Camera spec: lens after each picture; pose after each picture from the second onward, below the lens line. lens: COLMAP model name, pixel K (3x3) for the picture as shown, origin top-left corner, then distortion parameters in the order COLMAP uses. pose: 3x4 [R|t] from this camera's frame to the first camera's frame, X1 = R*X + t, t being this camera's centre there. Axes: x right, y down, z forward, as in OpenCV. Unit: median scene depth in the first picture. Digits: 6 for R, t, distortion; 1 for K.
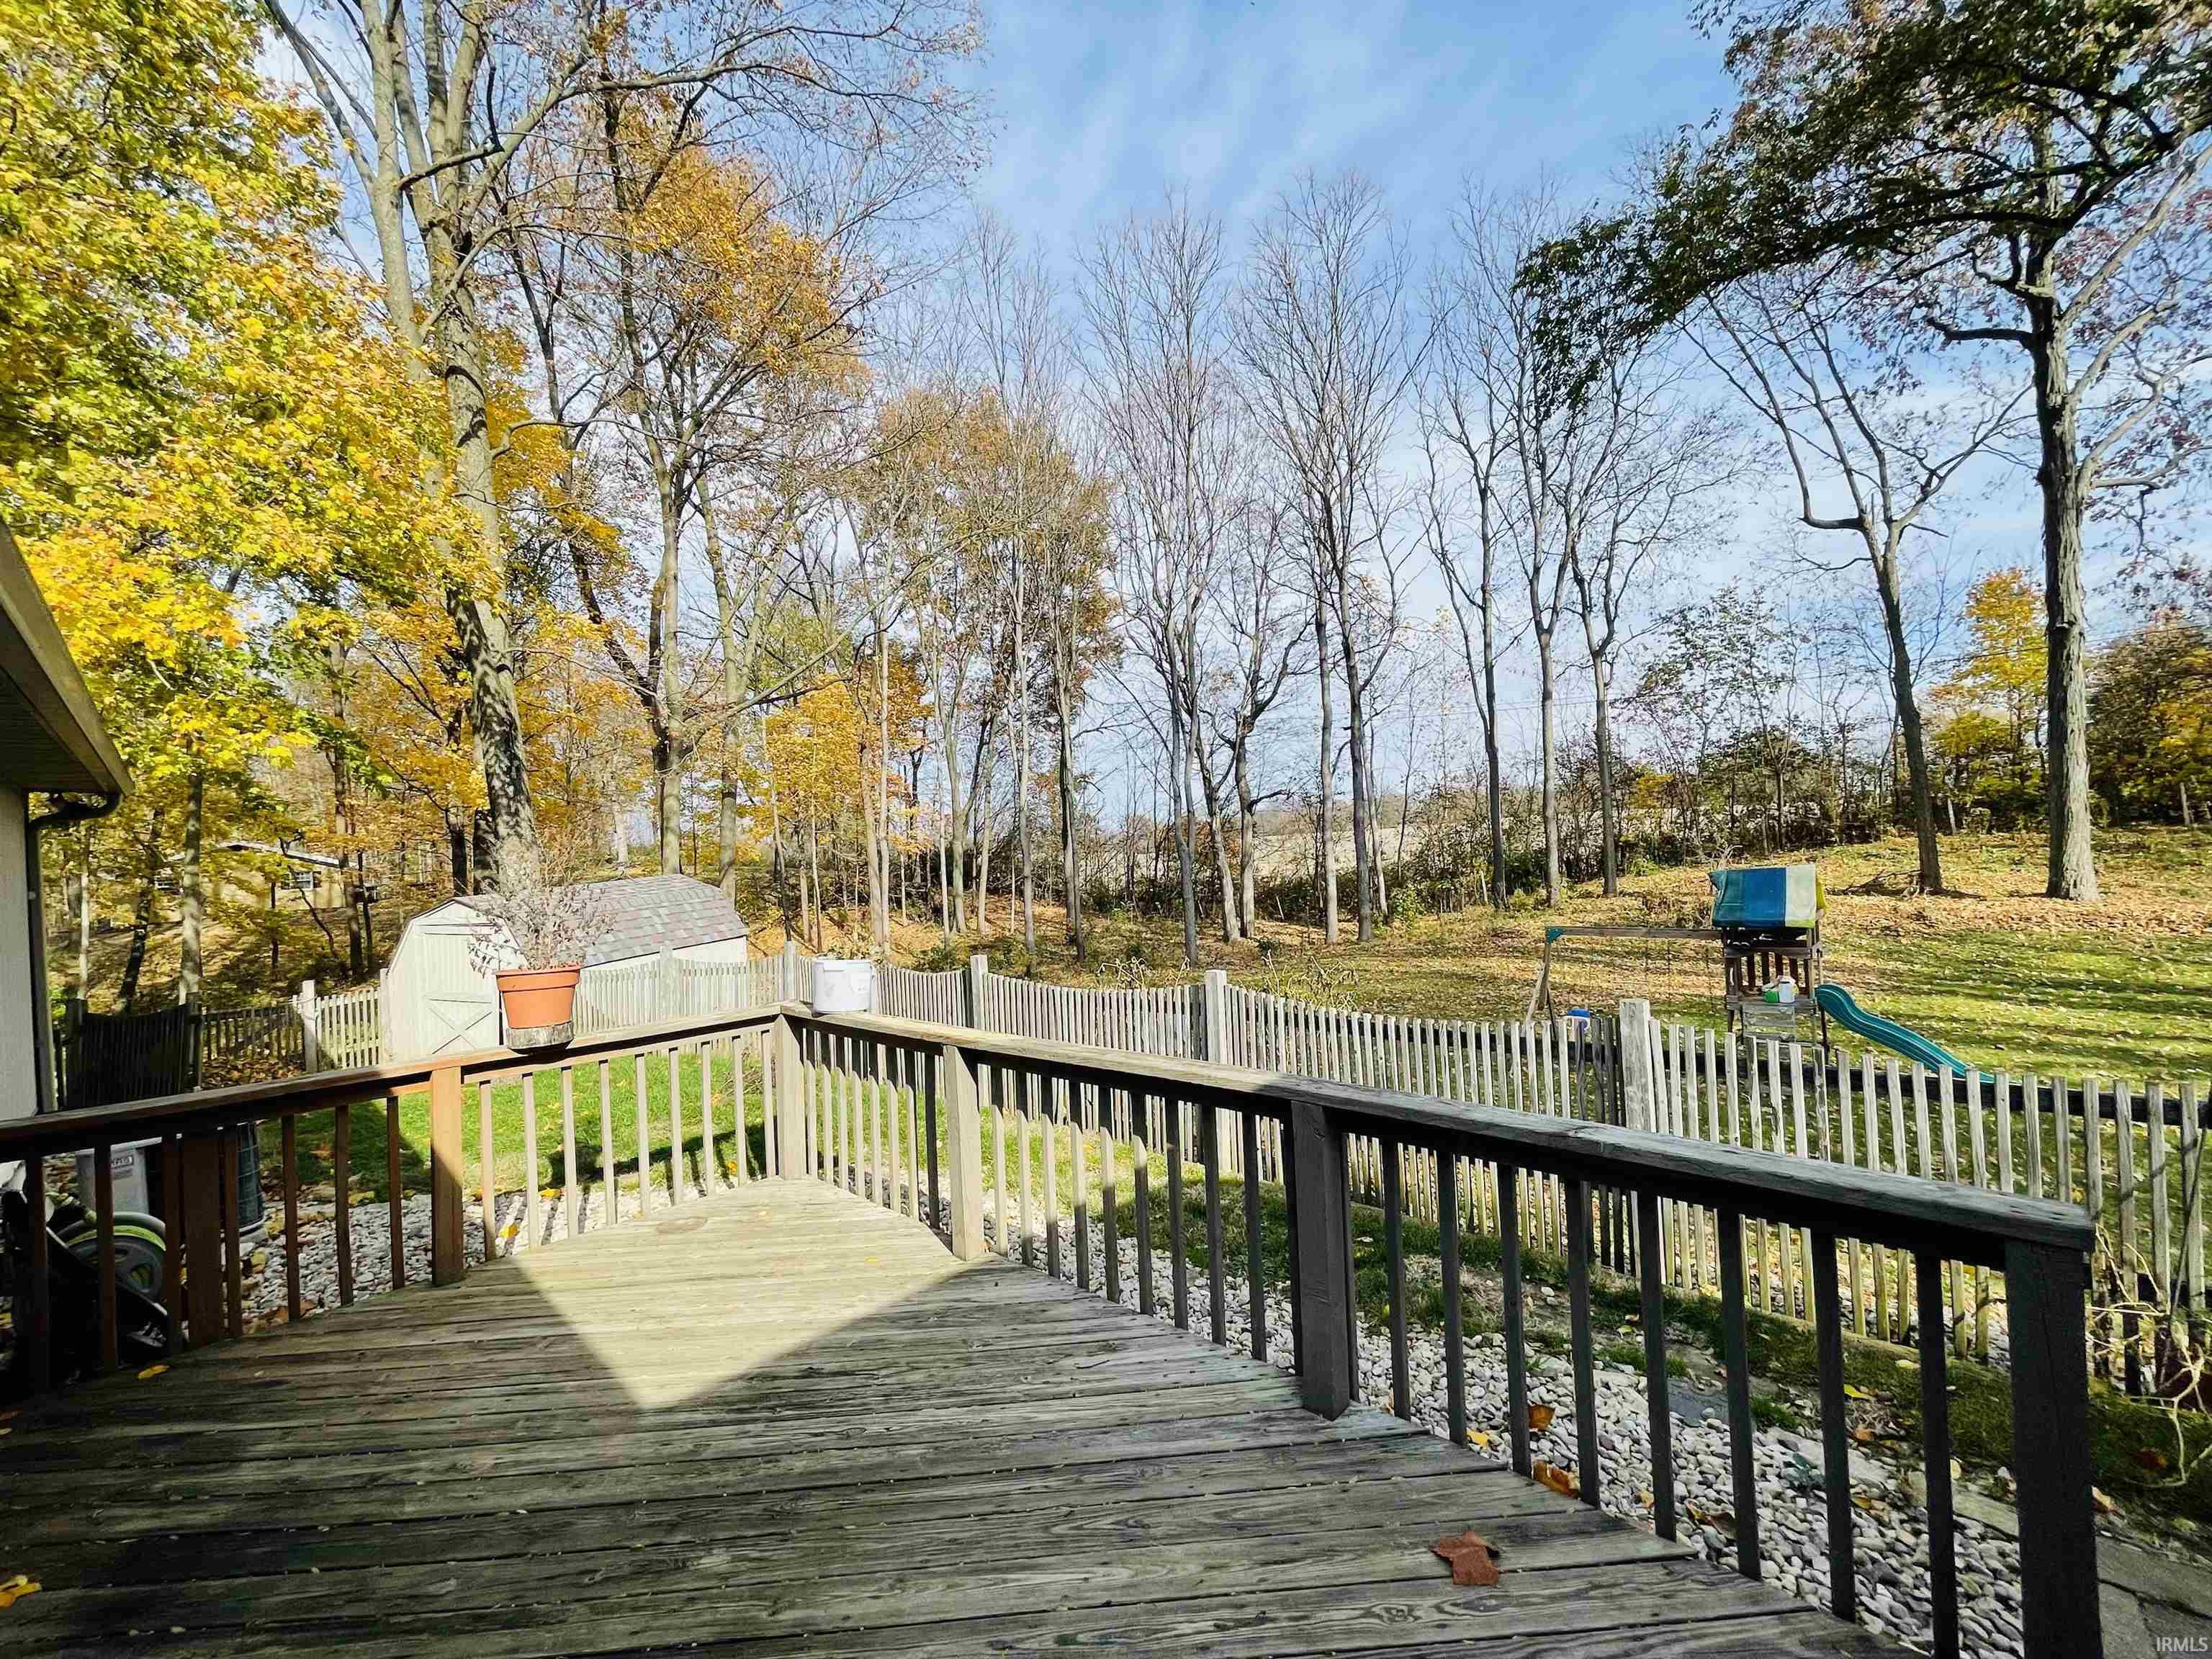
lens RADIAL K [[894.7, 0, 1105.4], [0, 894.7, 828.8], [0, 0, 1]] dist [0.002059, -0.000174]
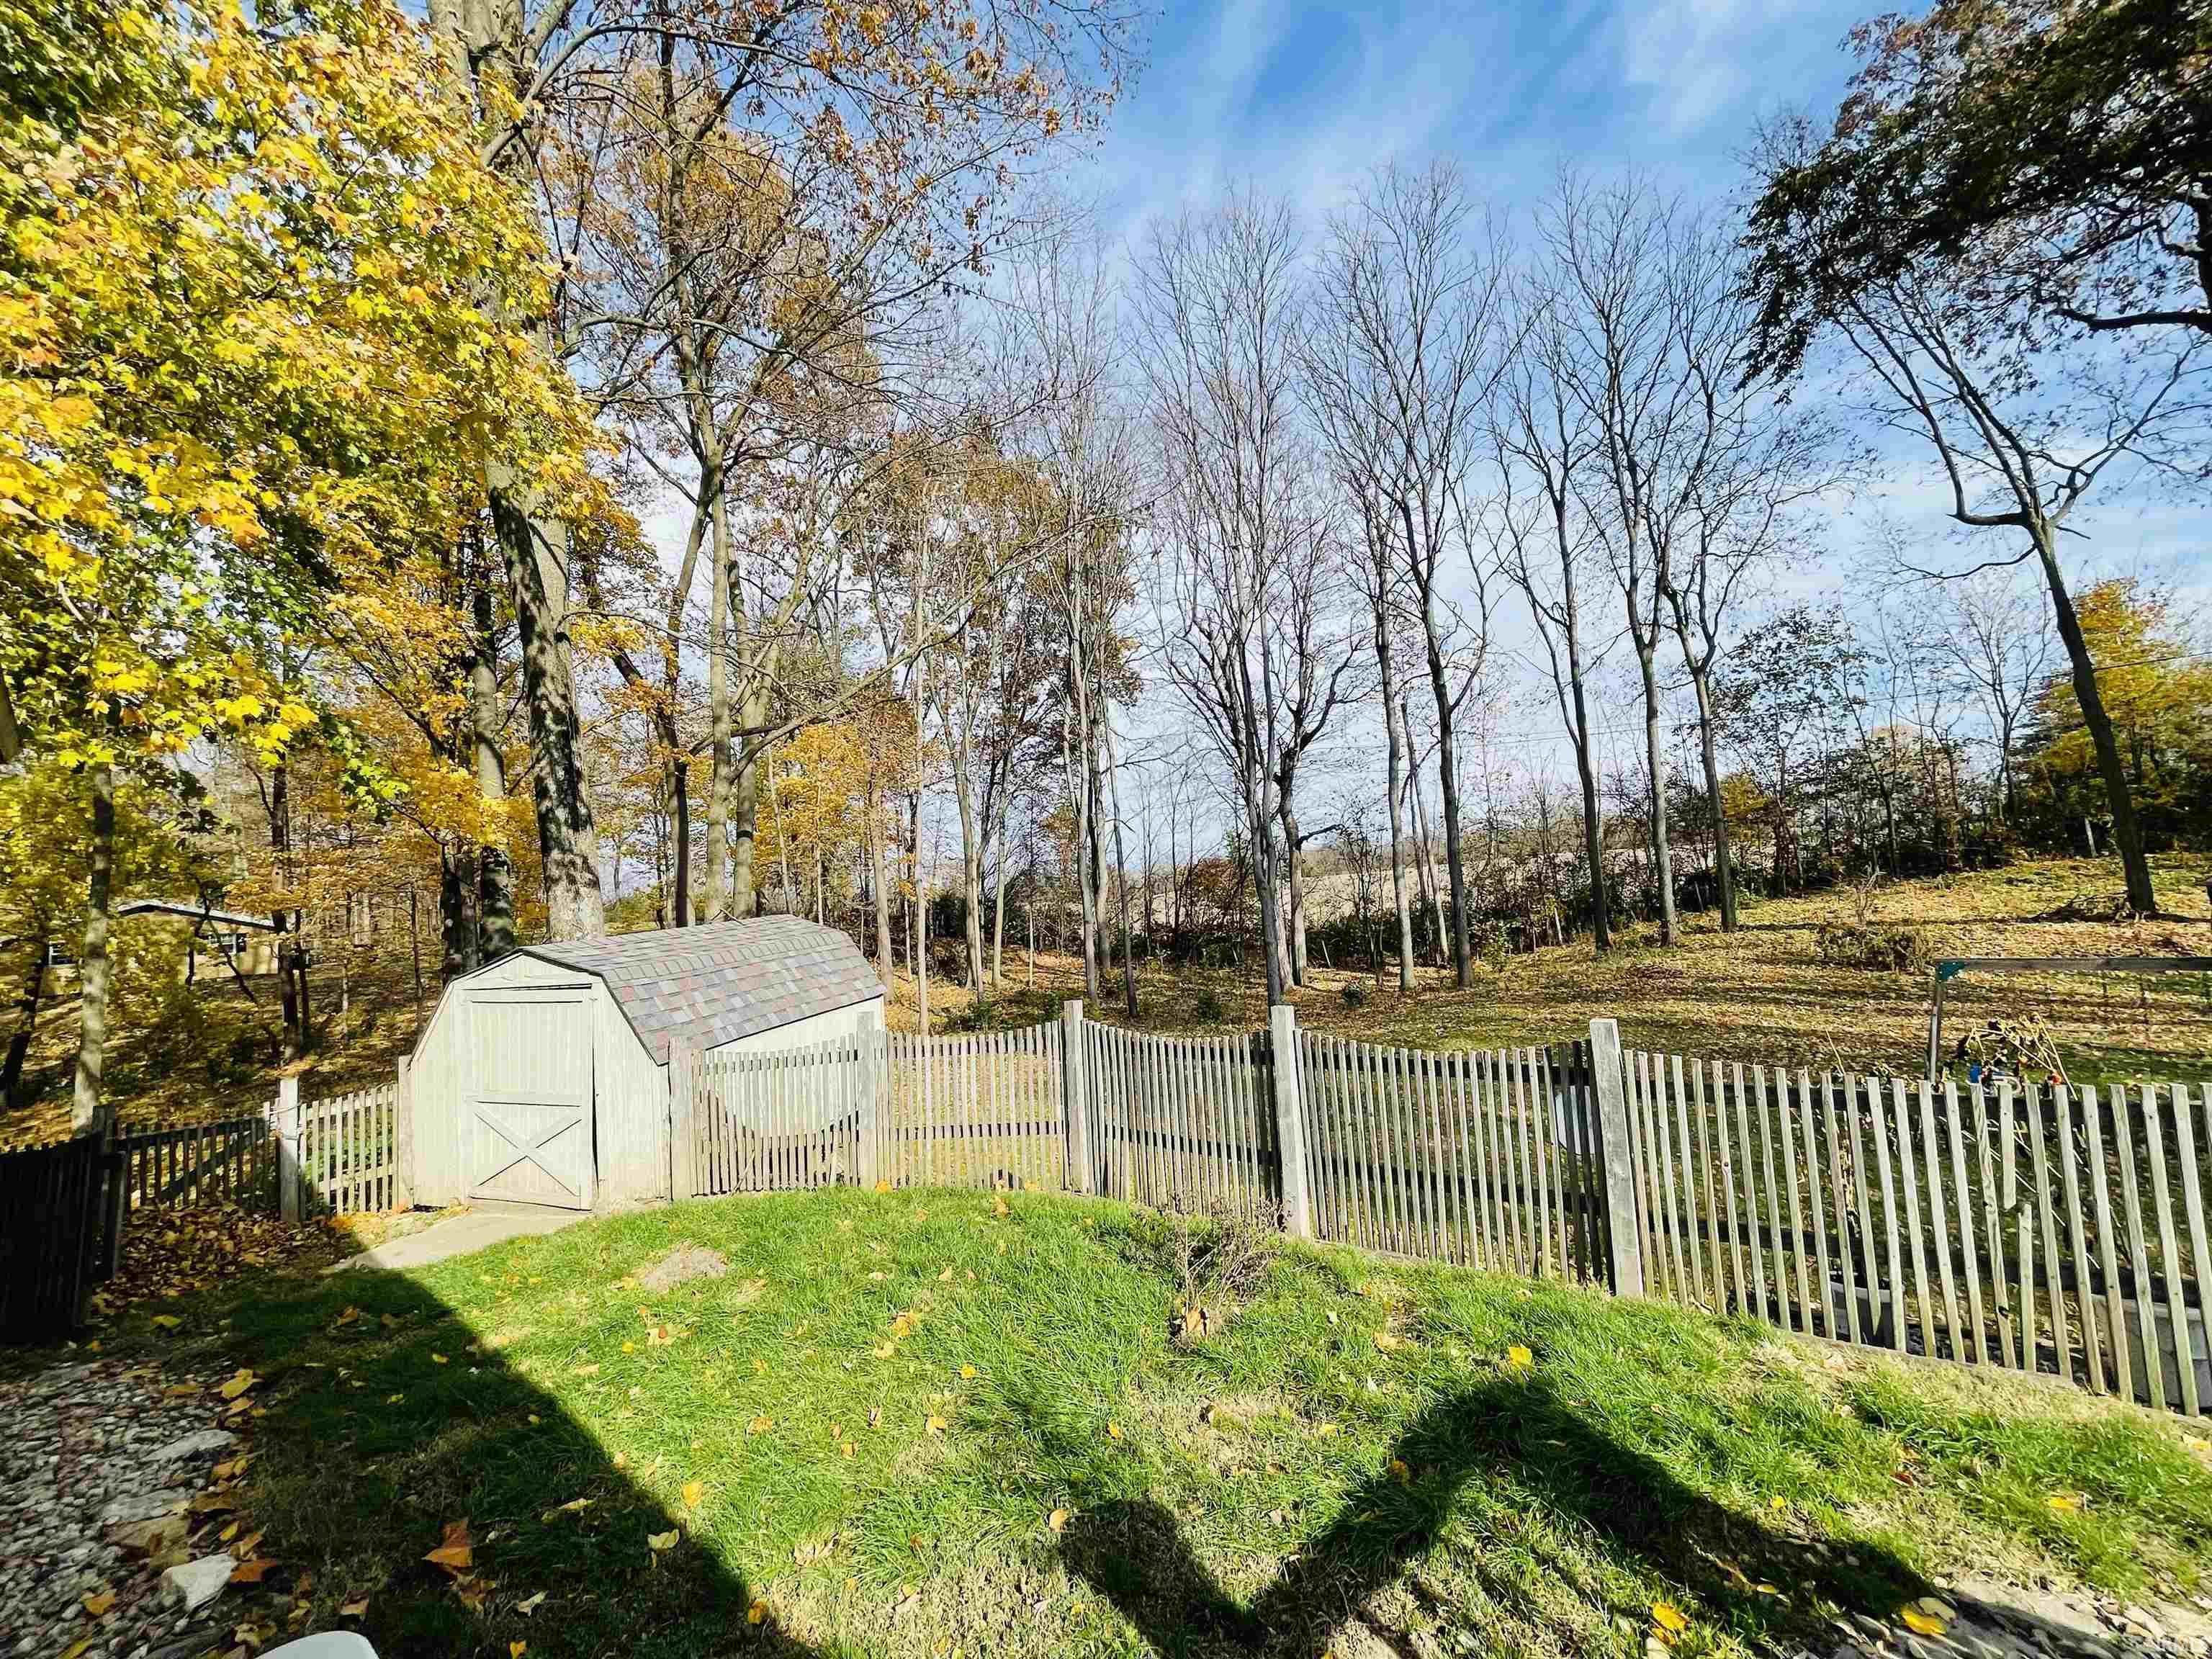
lens RADIAL K [[894.7, 0, 1107.8], [0, 894.7, 827.2], [0, 0, 1]] dist [0.002059, -0.000174]
pose [[0.998551, -0.013142, 0.052179, -0.091259], [0.016167, 0.998187, -0.057970, 0.009368], [-0.051322, 0.058730, 0.996954, 0.085671]]
